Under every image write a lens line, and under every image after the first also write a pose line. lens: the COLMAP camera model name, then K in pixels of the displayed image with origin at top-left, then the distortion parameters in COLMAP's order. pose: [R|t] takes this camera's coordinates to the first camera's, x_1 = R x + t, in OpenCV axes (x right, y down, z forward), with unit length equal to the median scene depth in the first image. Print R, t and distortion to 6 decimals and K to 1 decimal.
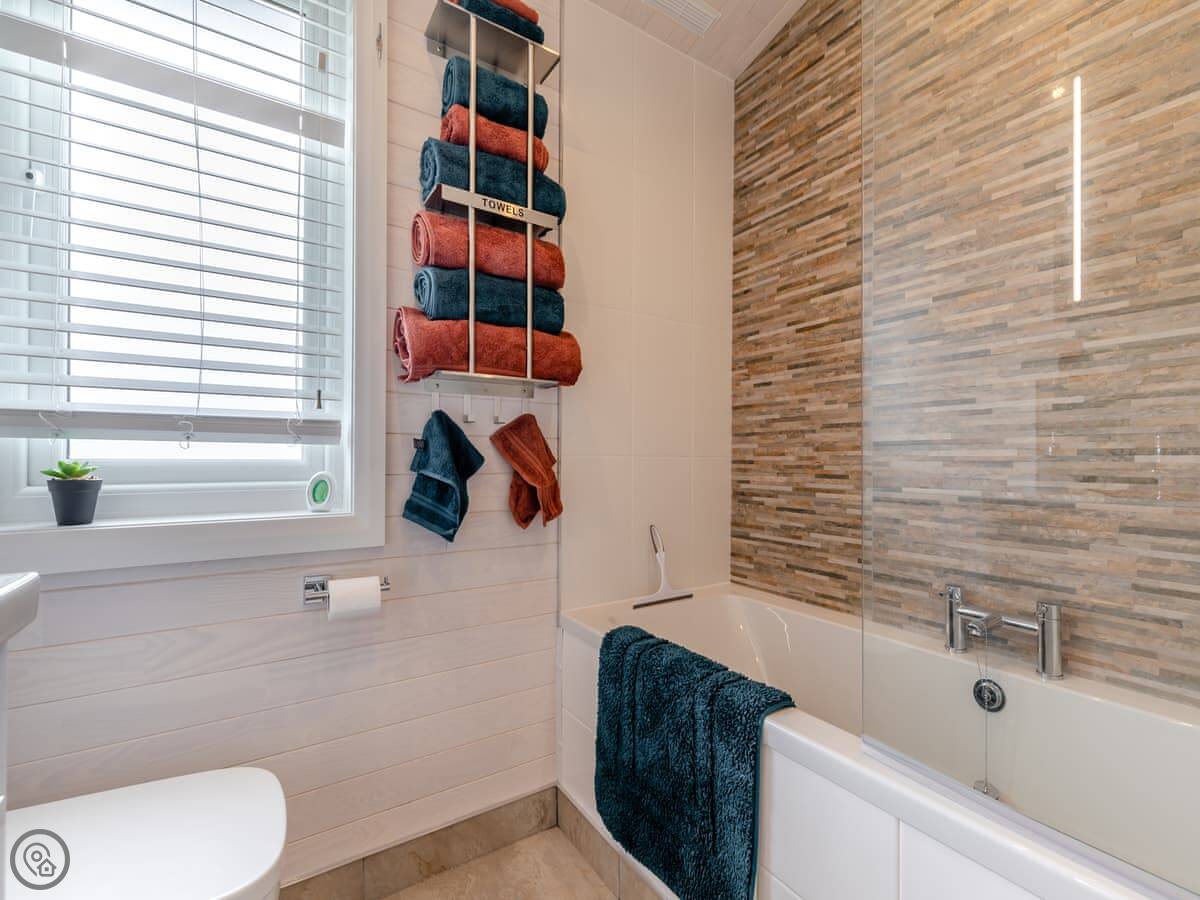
lens RADIAL K [[536.9, 0, 604.3], [0, 536.9, 456.5], [0, 0, 1]] dist [0.005379, -0.000485]
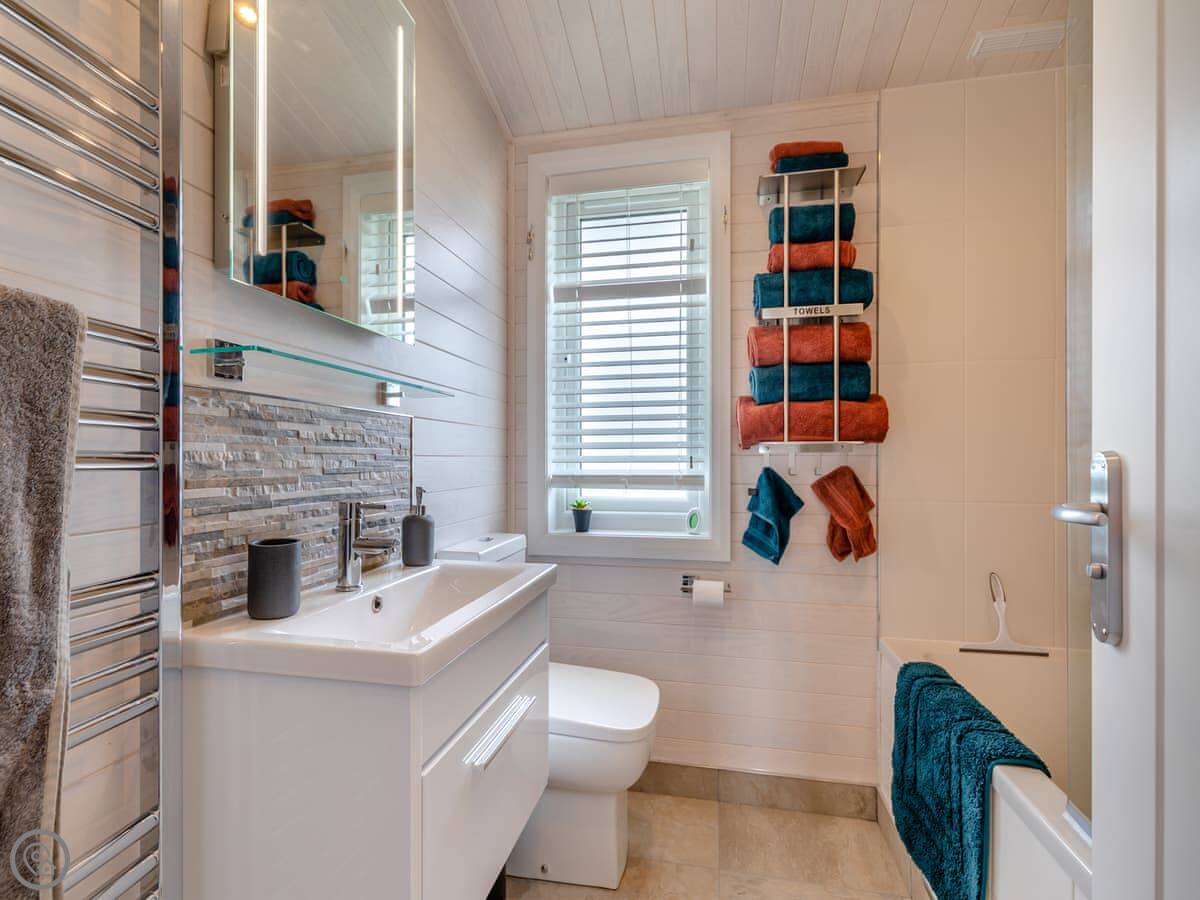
lens RADIAL K [[536.9, 0, 604.3], [0, 536.9, 456.5], [0, 0, 1]] dist [0.005379, -0.000485]
pose [[0.707527, -0.005808, -0.706662, 0.372382], [0.007065, 0.999974, -0.001145, -0.117032], [0.706651, -0.004183, 0.707550, -0.264662]]
